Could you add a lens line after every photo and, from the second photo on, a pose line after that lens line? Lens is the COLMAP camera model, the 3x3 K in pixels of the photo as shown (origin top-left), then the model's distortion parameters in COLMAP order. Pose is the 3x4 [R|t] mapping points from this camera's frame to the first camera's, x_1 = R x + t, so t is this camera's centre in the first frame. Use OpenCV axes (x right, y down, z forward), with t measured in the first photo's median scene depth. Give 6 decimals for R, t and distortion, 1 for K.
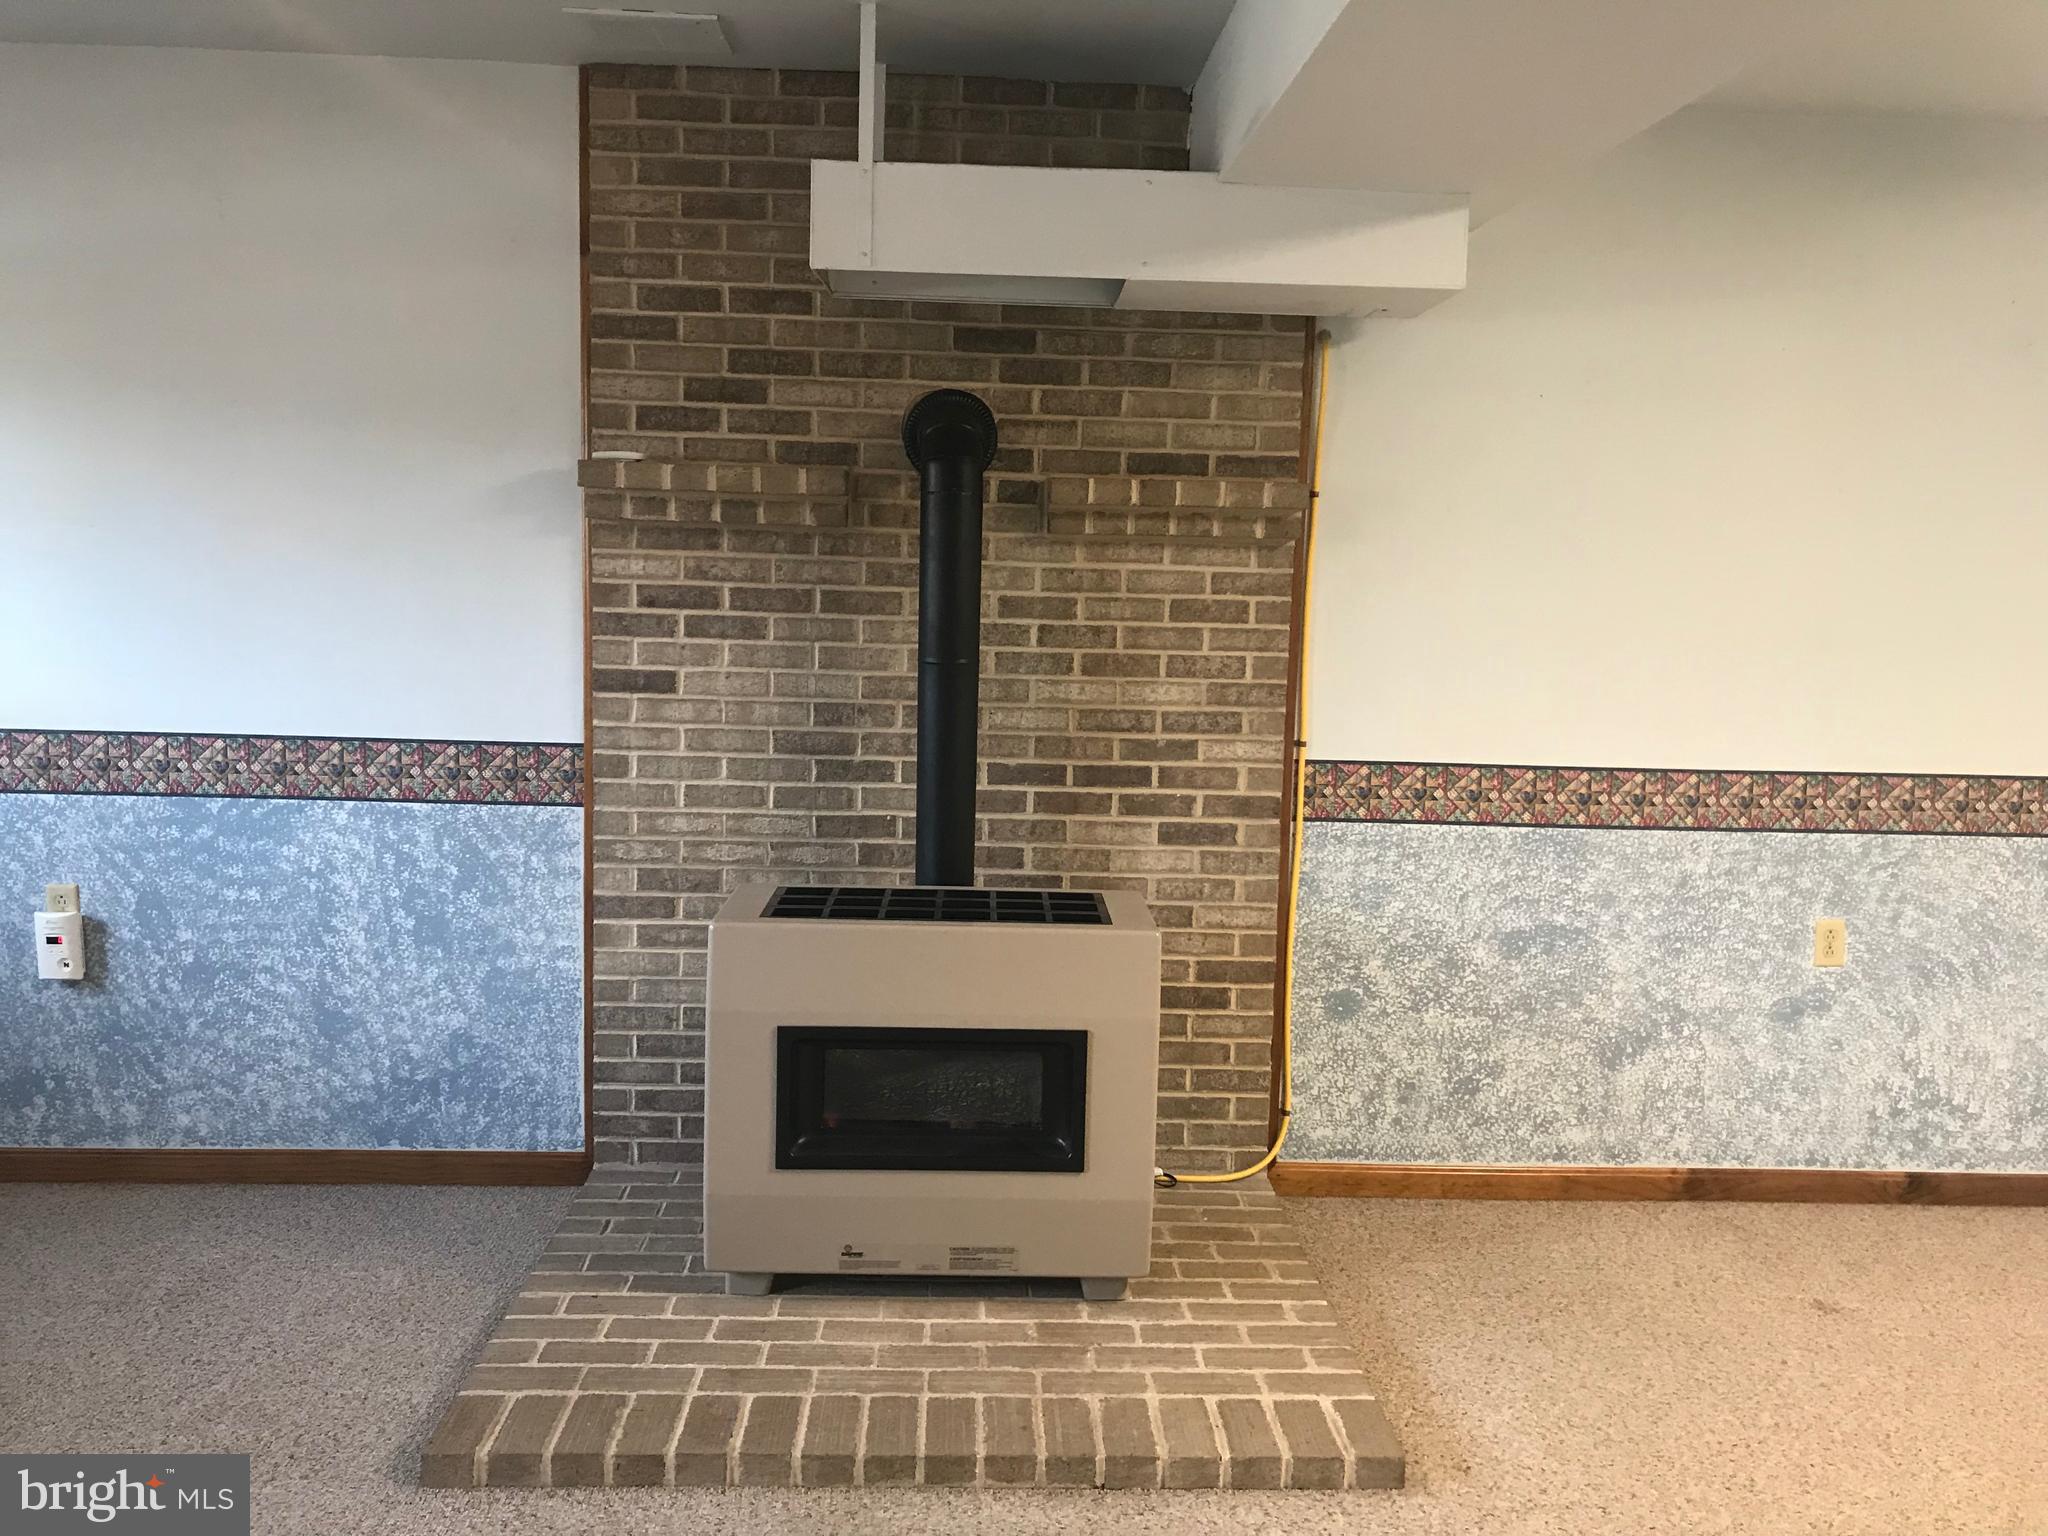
lens RADIAL K [[1691.8, 0, 1021.7], [0, 1691.8, 735.3], [0, 0, 1]] dist [0.037449, -0.024822]
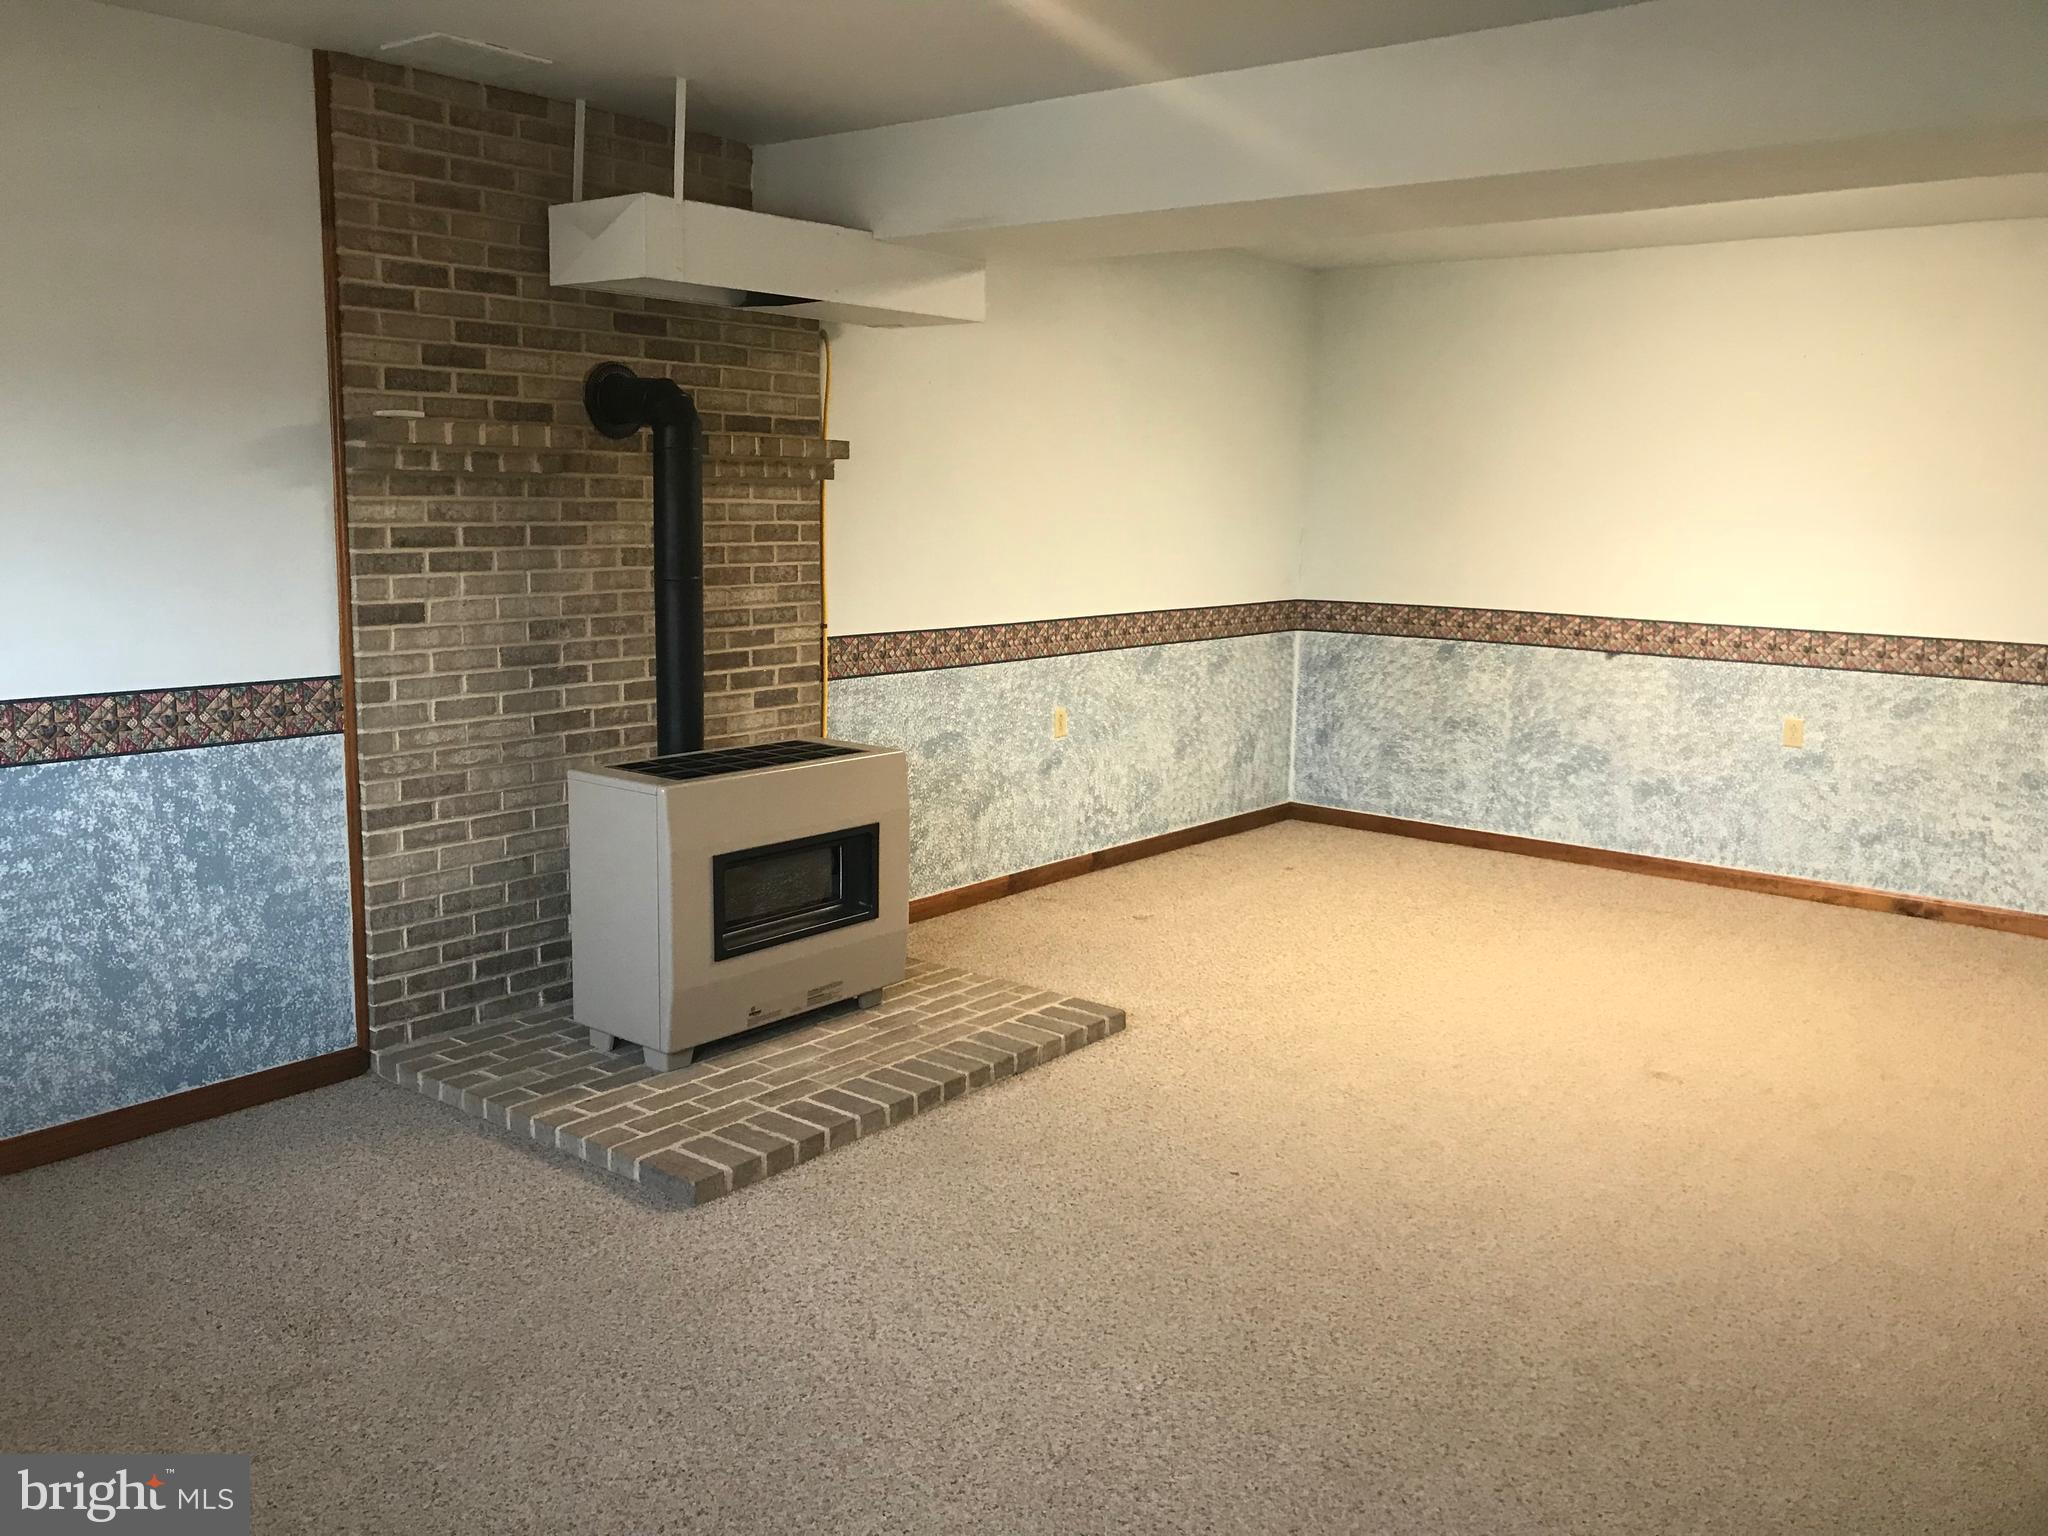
lens RADIAL K [[1691.8, 0, 1040.0], [0, 1691.8, 735.6], [0, 0, 1]] dist [0.037449, -0.024822]
pose [[0.654455, -0.126678, 0.745414, -0.792318], [0.085895, 0.991939, 0.093159, -0.020145], [-0.751206, 0.003059, 0.660060, -0.063958]]
